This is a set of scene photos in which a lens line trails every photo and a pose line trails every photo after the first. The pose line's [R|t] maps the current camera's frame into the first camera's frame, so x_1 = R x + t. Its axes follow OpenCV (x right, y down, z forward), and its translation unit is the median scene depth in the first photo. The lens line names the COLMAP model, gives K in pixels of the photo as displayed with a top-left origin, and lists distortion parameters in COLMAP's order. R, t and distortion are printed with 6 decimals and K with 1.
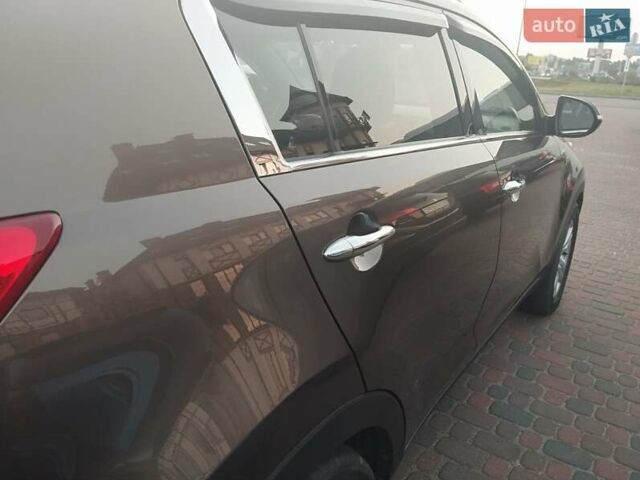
lens RADIAL K [[527.3, 0, 319.0], [0, 527.3, 227.2], [0, 0, 1]] dist [0.054958, -0.144241]
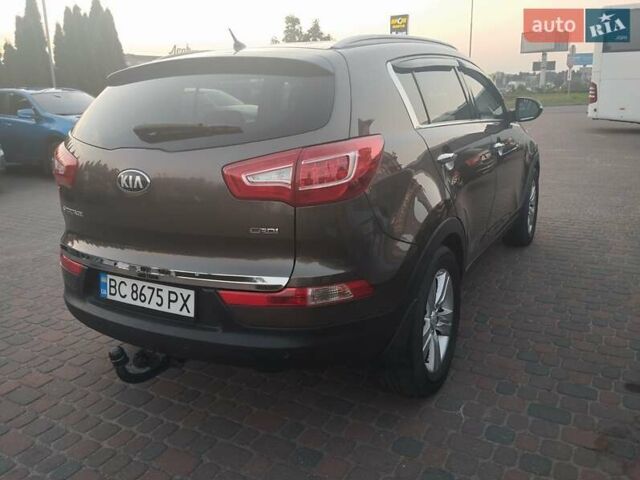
lens RADIAL K [[527.3, 0, 319.0], [0, 527.3, 227.2], [0, 0, 1]] dist [0.054958, -0.144241]
pose [[0.993176, -0.102140, 0.056300, -0.221325], [0.105386, 0.992734, -0.058071, 0.139557], [-0.049960, 0.063608, 0.996724, -0.449960]]
